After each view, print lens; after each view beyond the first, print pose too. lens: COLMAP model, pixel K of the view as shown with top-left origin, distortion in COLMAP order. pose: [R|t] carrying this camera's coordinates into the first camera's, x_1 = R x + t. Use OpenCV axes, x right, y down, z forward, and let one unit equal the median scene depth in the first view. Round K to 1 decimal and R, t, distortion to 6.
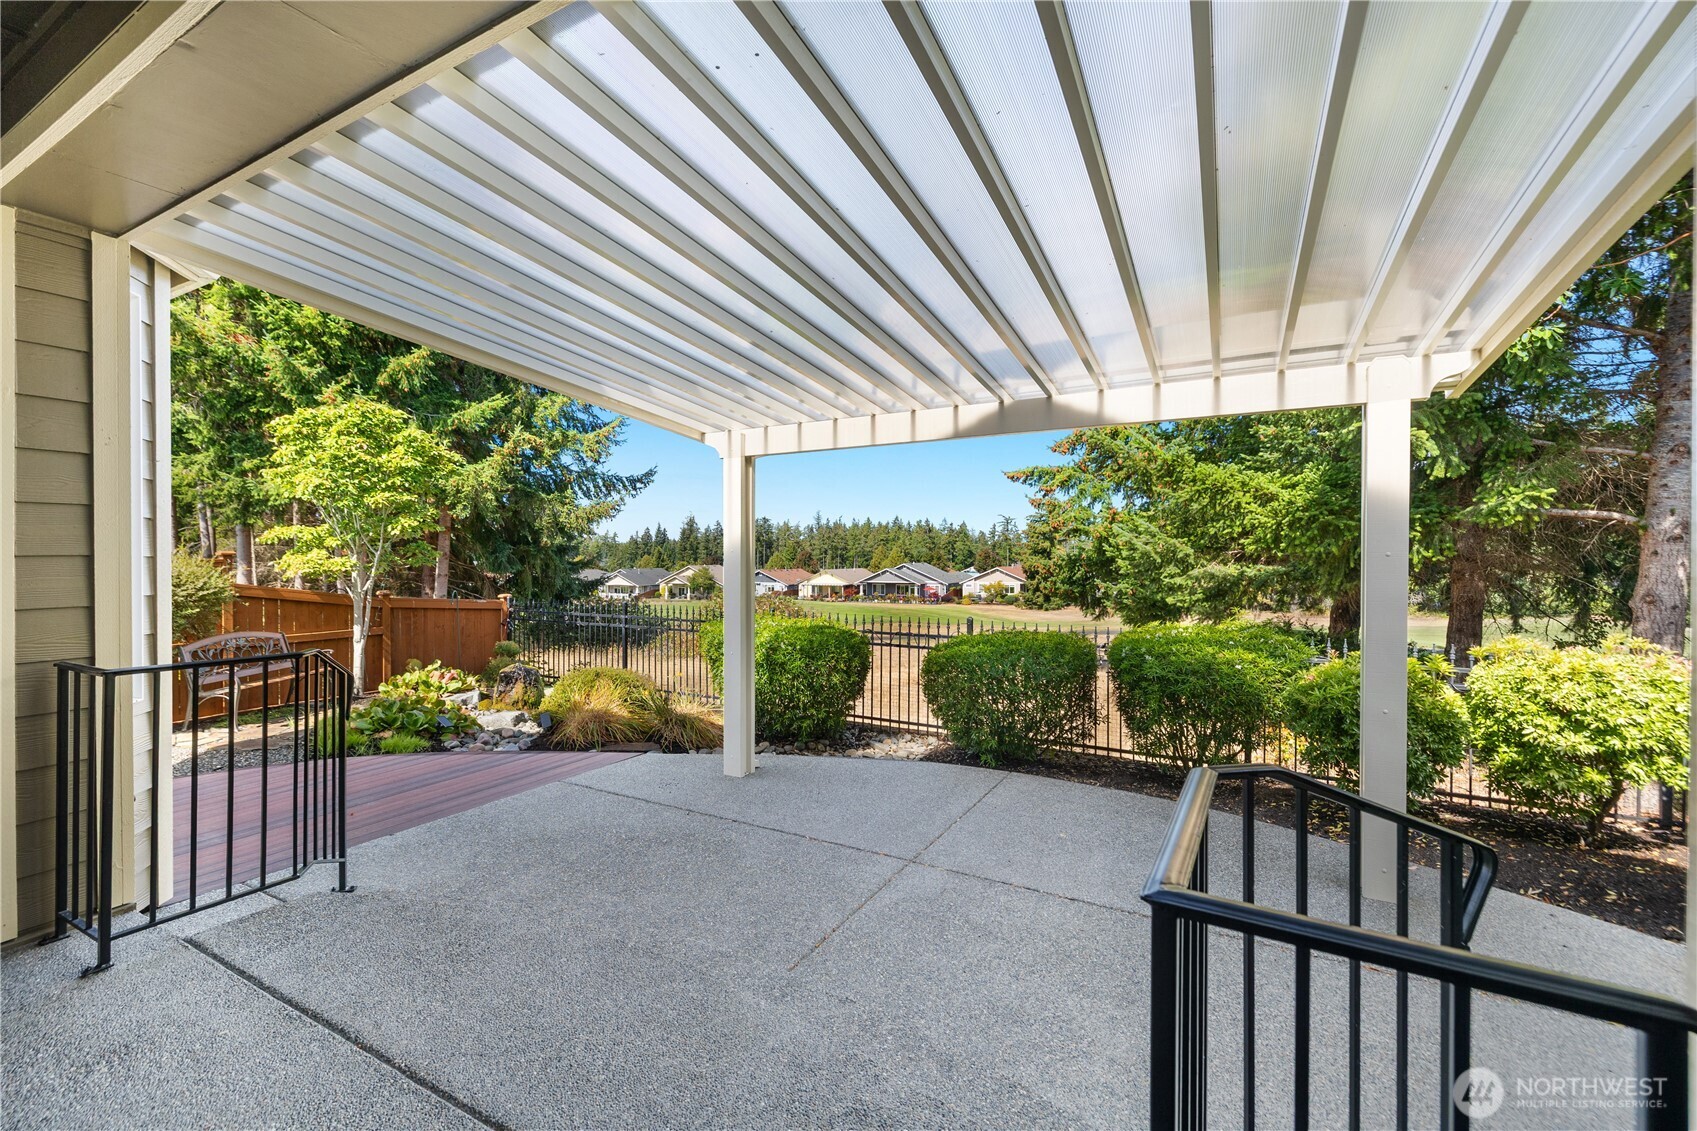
lens RADIAL K [[740.8, 0, 821.0], [0, 740.8, 553.0], [0, 0, 1]] dist [0.007775, 0.000122]
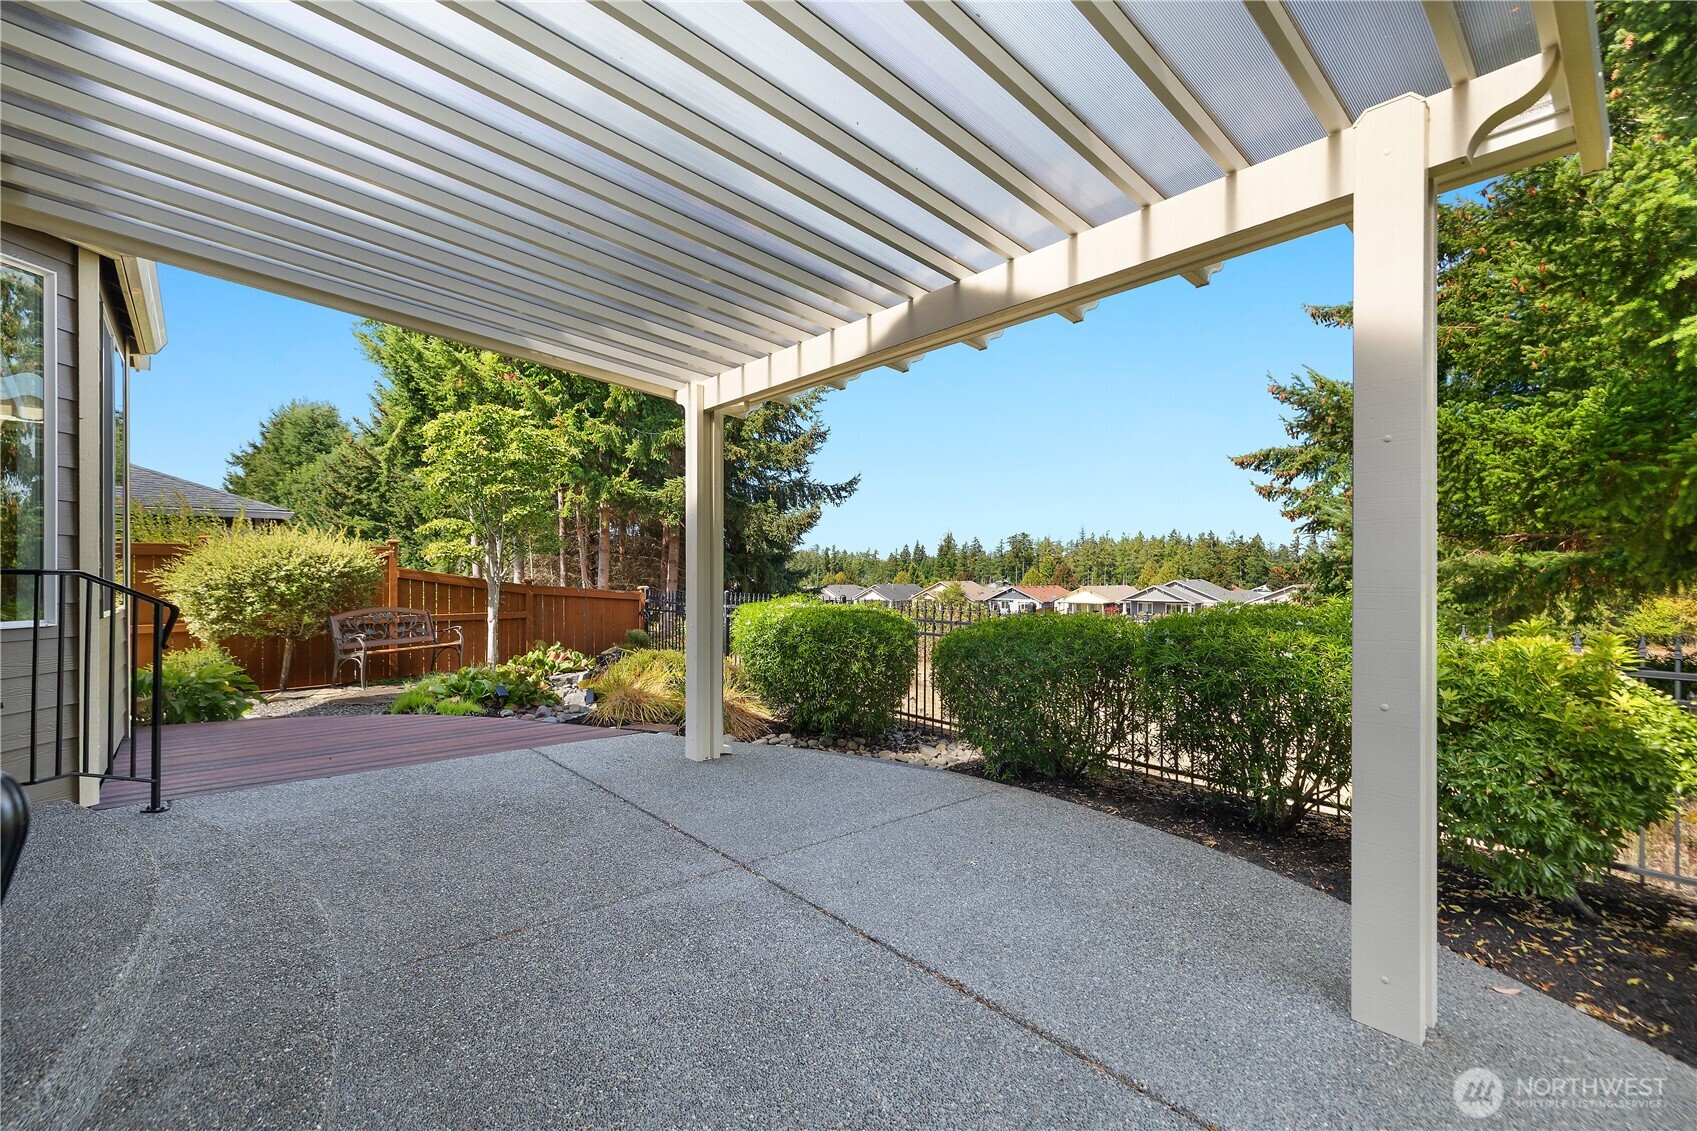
lens RADIAL K [[740.8, 0, 830.8], [0, 740.8, 568.6], [0, 0, 1]] dist [0.007775, 0.000122]
pose [[0.941263, -0.000737, -0.337675, 0.113446], [-0.000685, 0.999991, -0.004094, 0.021934], [0.337675, 0.004085, 0.941254, 0.062371]]
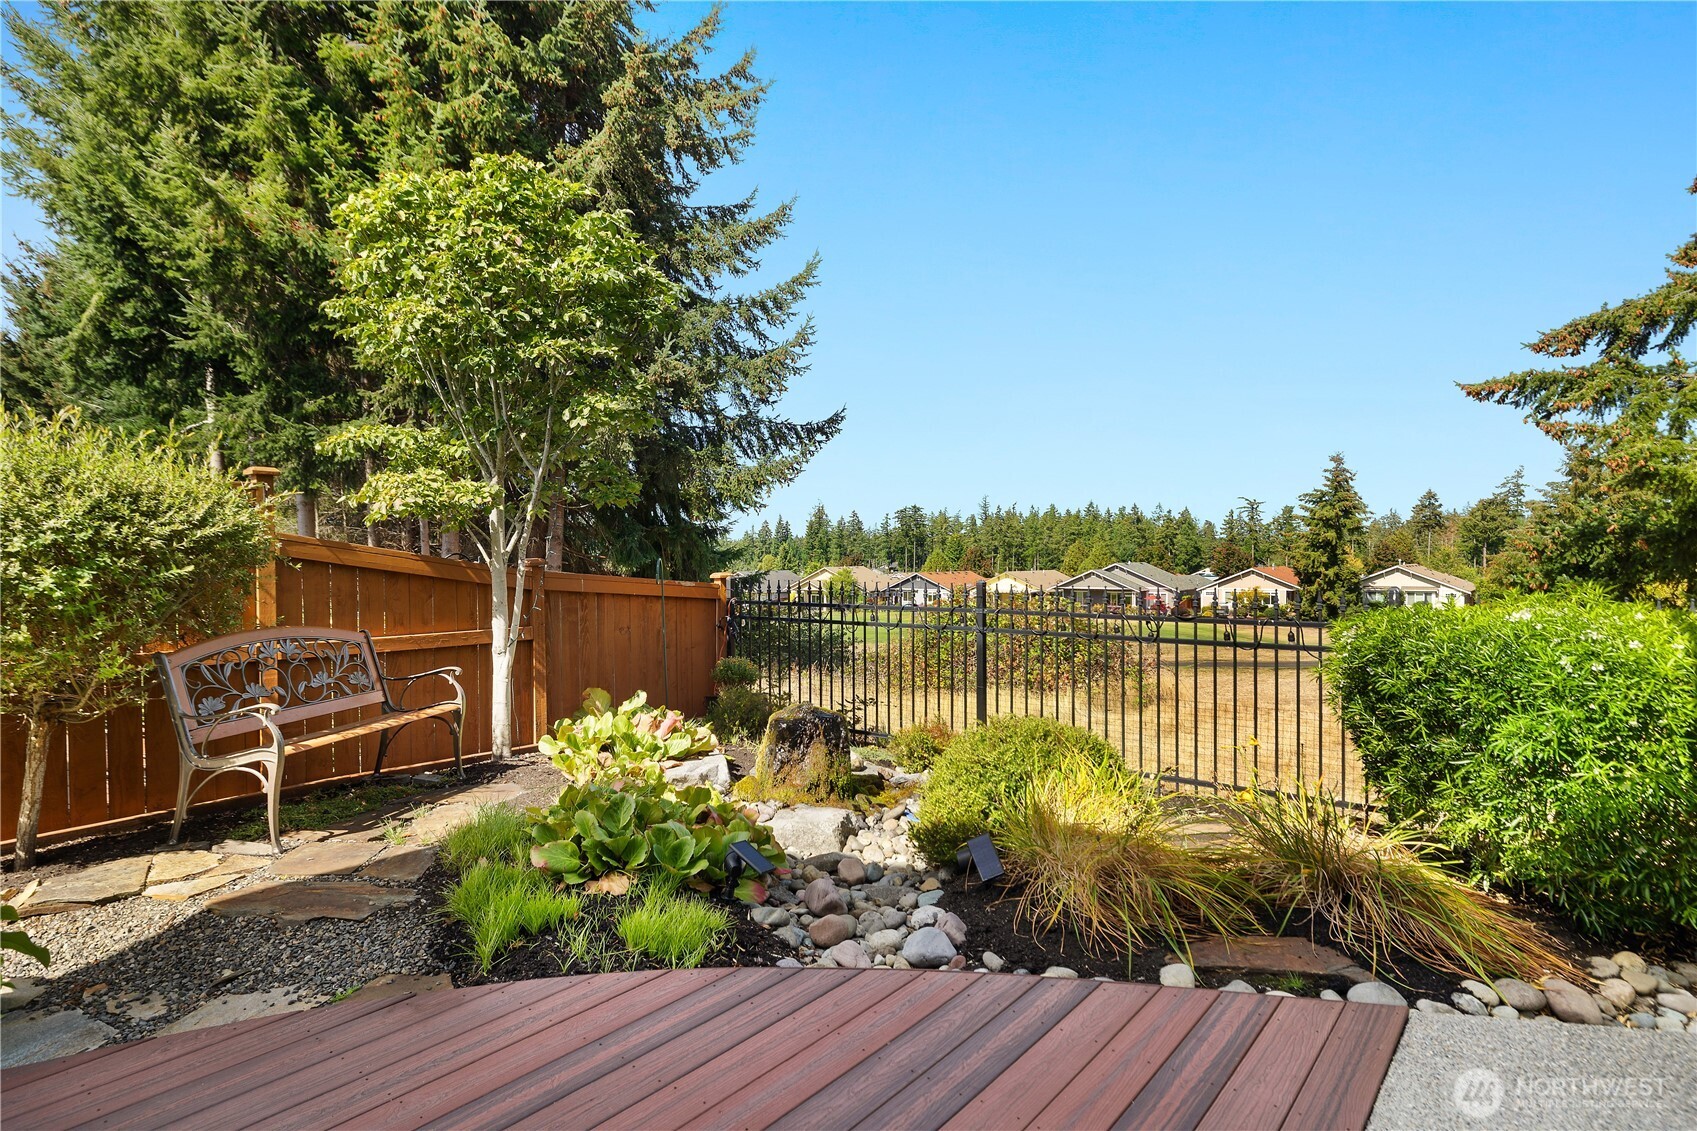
lens RADIAL K [[931.7, 0, 823.2], [0, 931.7, 569.1], [0, 0, 1]] dist [0.000058, 0.000363]
pose [[0.987634, -0.000920, -0.156776, -0.152255], [0.003323, 0.999881, 0.015064, 0.026764], [0.156744, -0.015398, 0.987519, 0.203772]]
